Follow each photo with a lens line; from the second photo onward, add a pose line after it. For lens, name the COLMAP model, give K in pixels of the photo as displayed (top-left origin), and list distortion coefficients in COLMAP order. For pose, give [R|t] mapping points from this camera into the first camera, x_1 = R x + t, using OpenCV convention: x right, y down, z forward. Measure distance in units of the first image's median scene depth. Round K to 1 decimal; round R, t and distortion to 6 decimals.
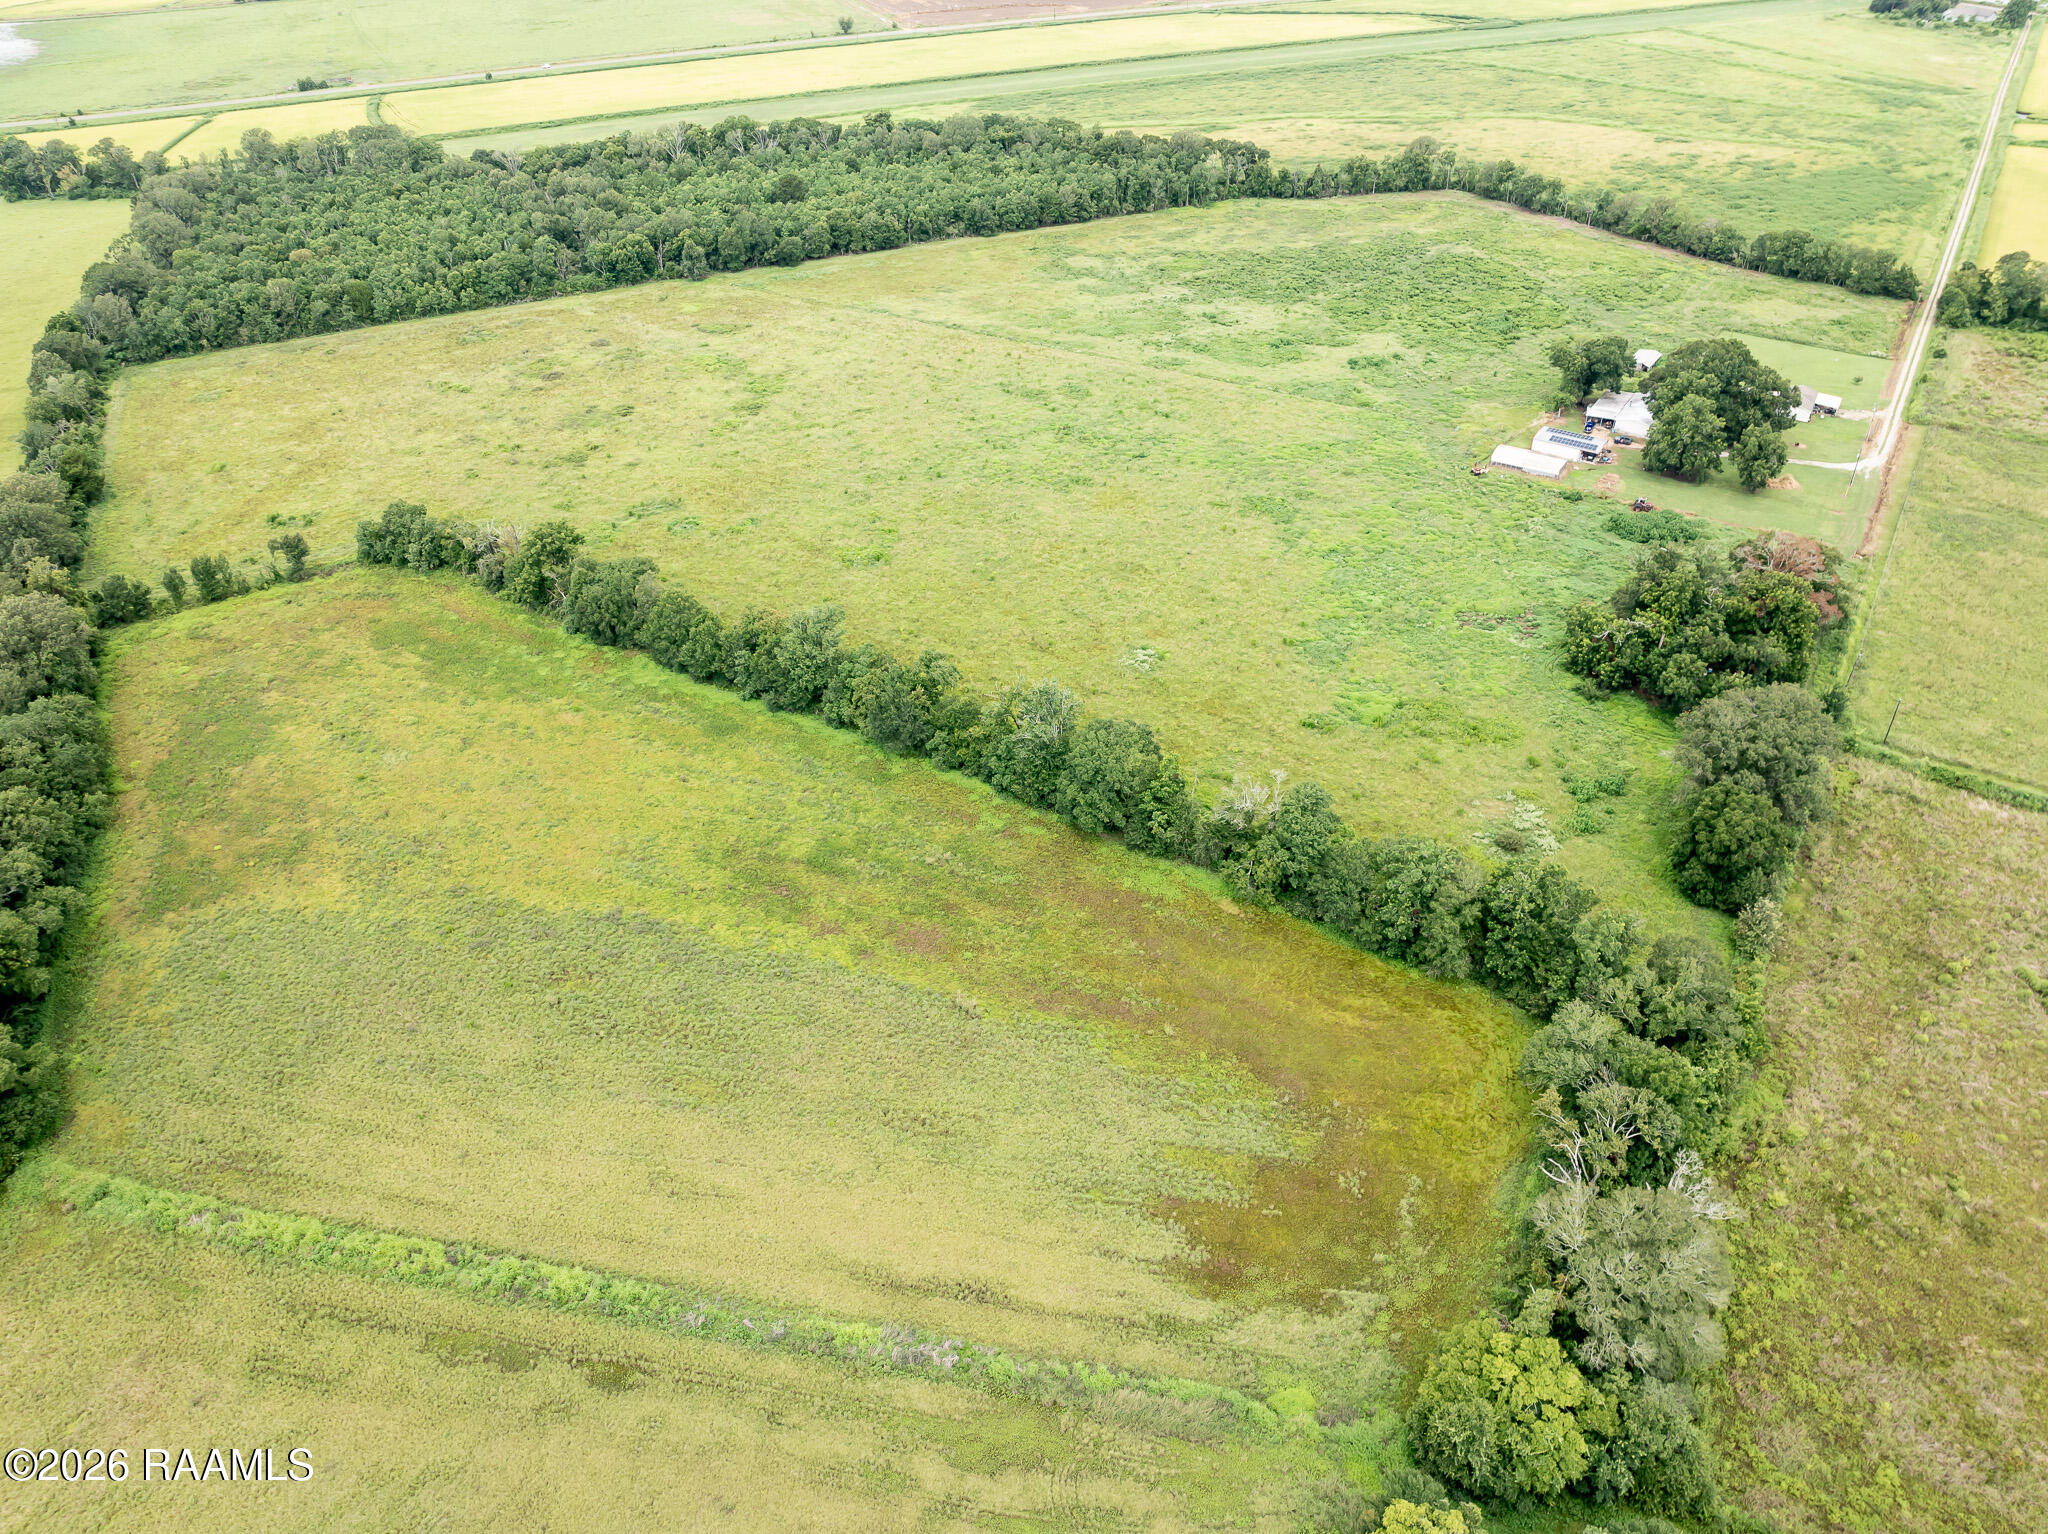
lens RADIAL K [[1444.5, 0, 1020.6], [0, 1444.5, 764.0], [0, 0, 1]] dist [-0.052654, 0.021103]
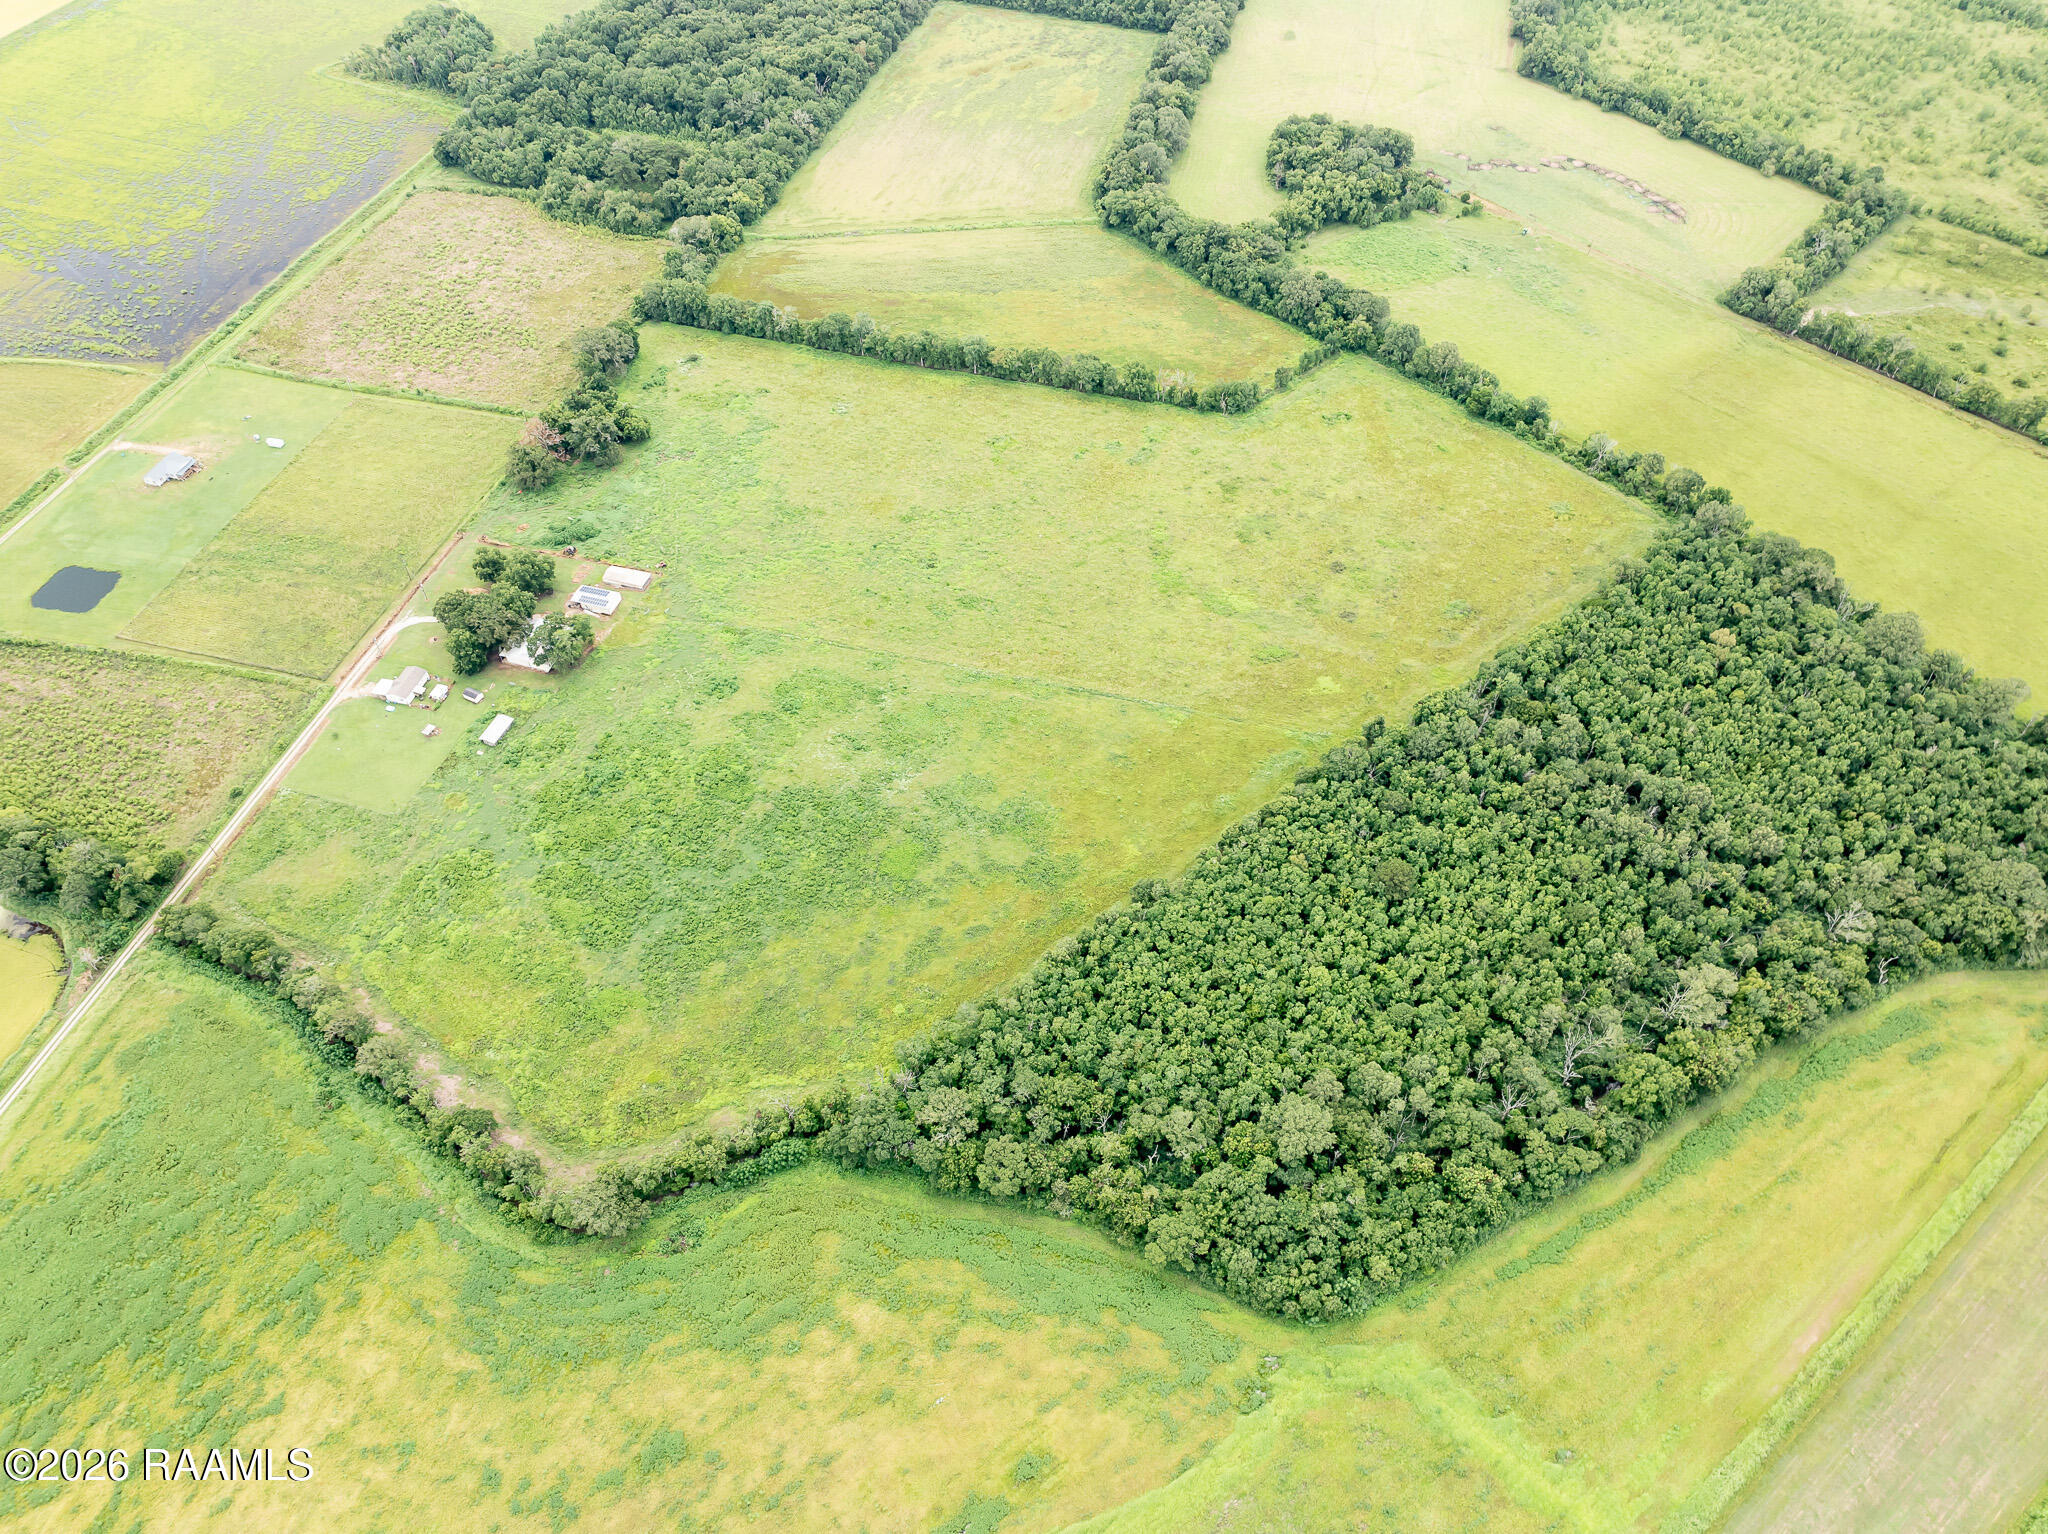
lens RADIAL K [[1444.5, 0, 1017.6], [0, 1444.5, 768.9], [0, 0, 1]] dist [-0.052654, 0.021103]
pose [[-0.959726, 0.232518, -0.157677, 0.229995], [-0.137227, 0.101750, 0.985300, -1.688273], [0.245144, 0.967255, -0.065744, 1.331797]]
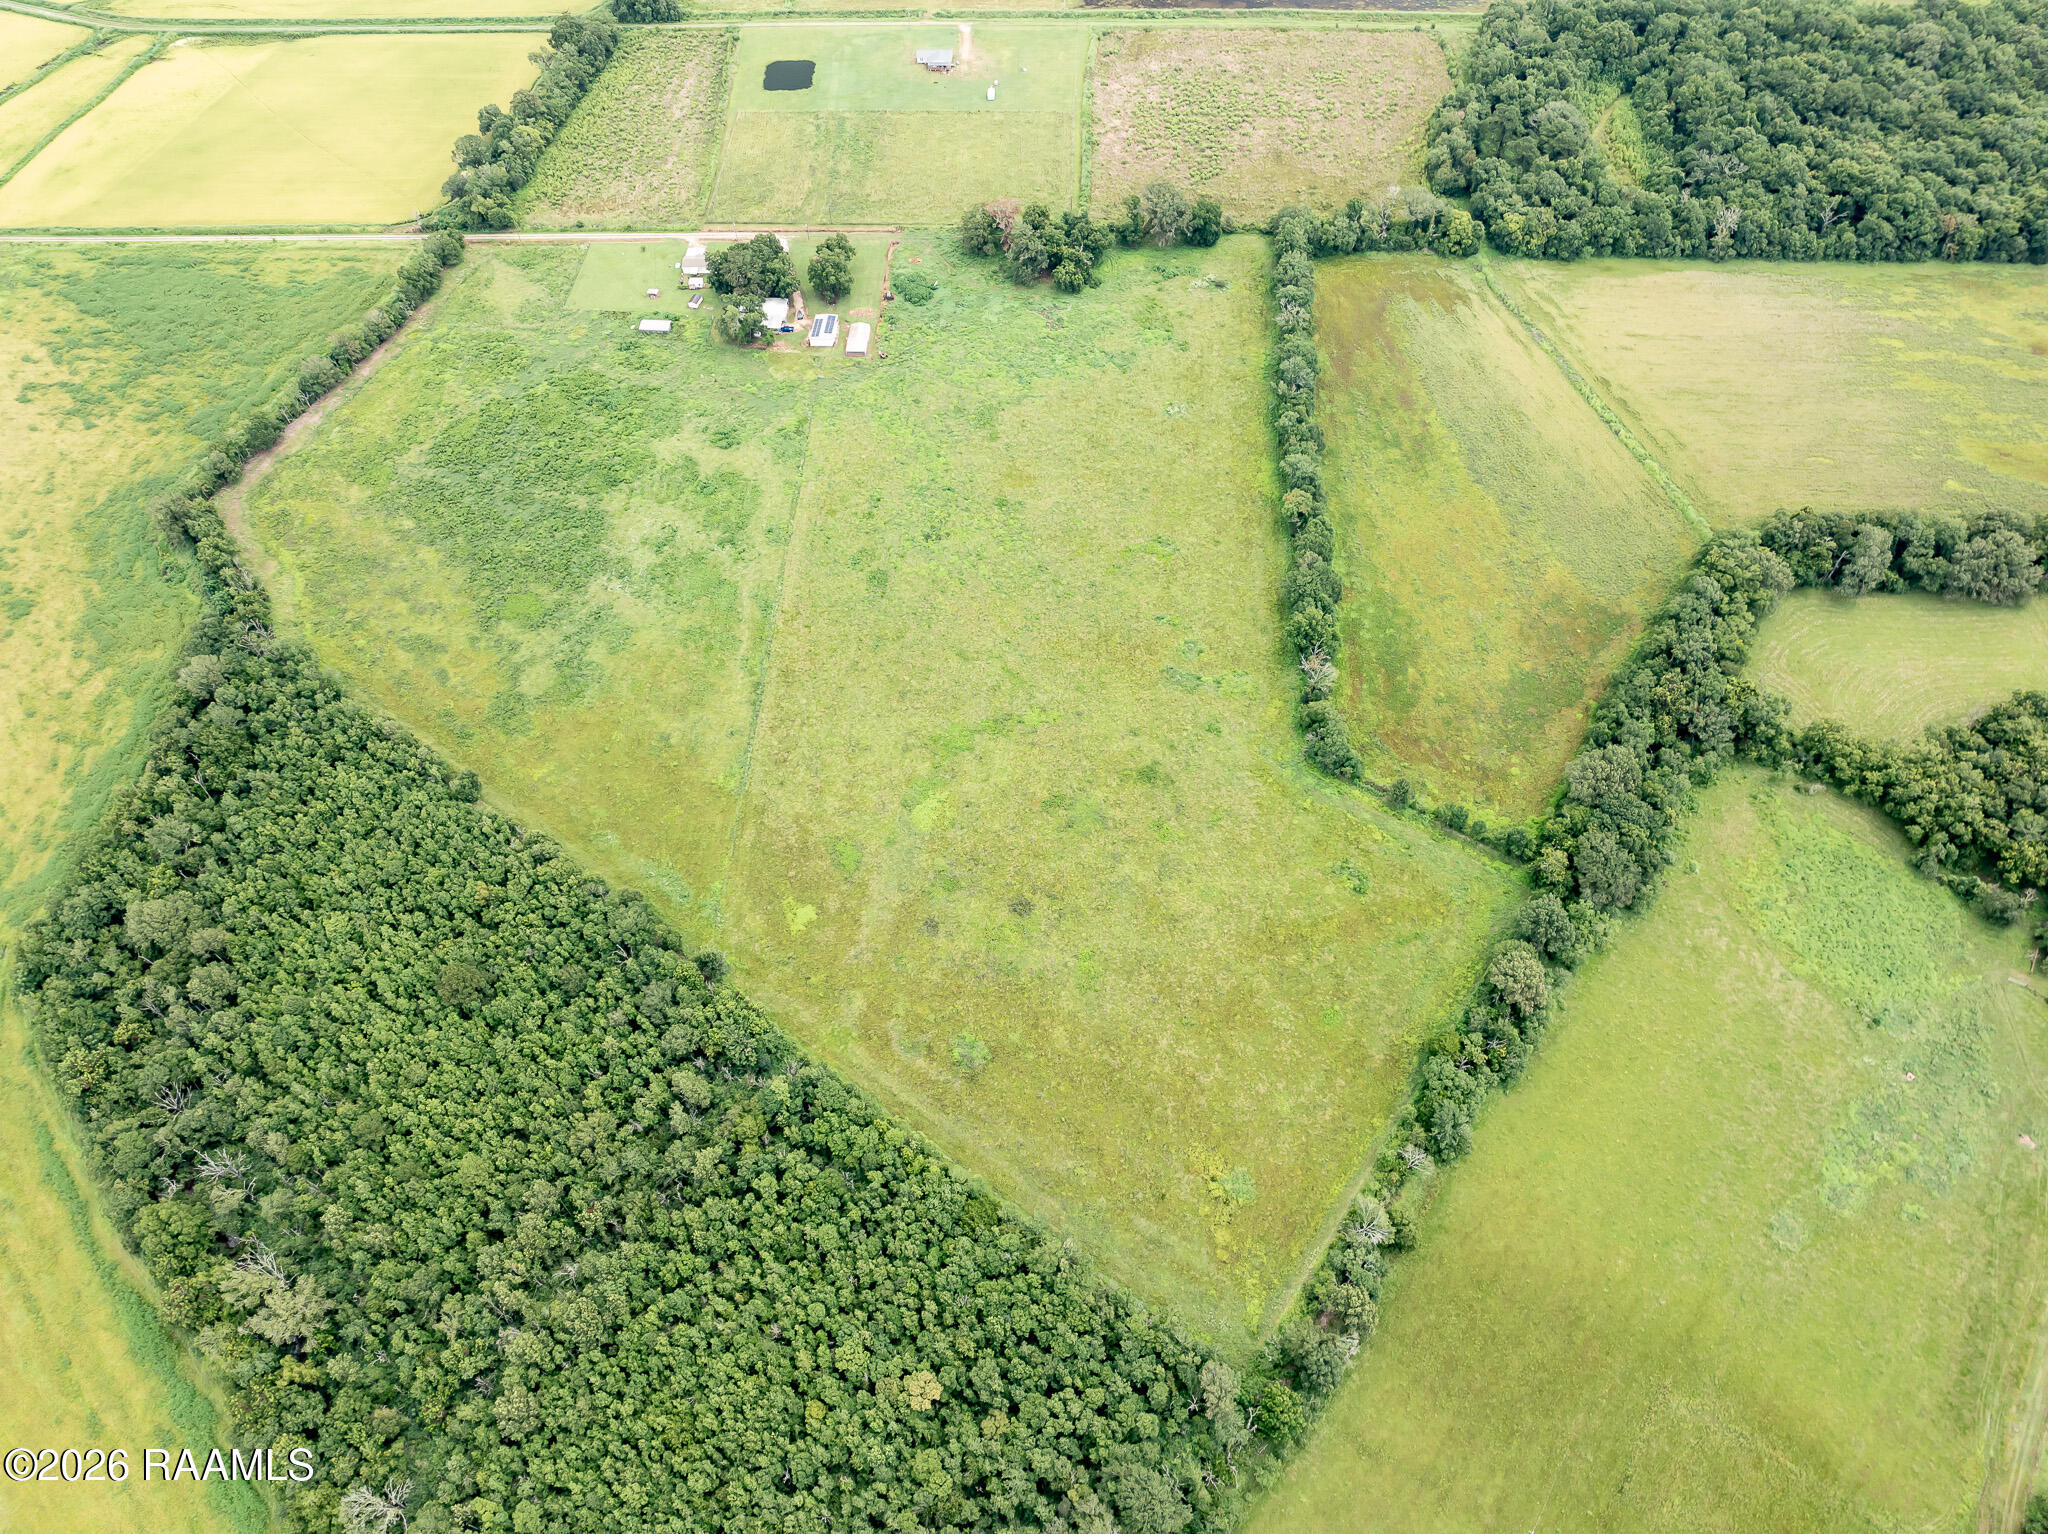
lens RADIAL K [[1444.5, 0, 1029.6], [0, 1444.5, 758.8], [0, 0, 1]] dist [-0.052654, 0.021103]
pose [[-0.495580, -0.679301, 0.541249, -0.899981], [0.542796, 0.244261, 0.803560, -1.233427], [-0.678065, 0.692016, 0.247671, 0.751023]]
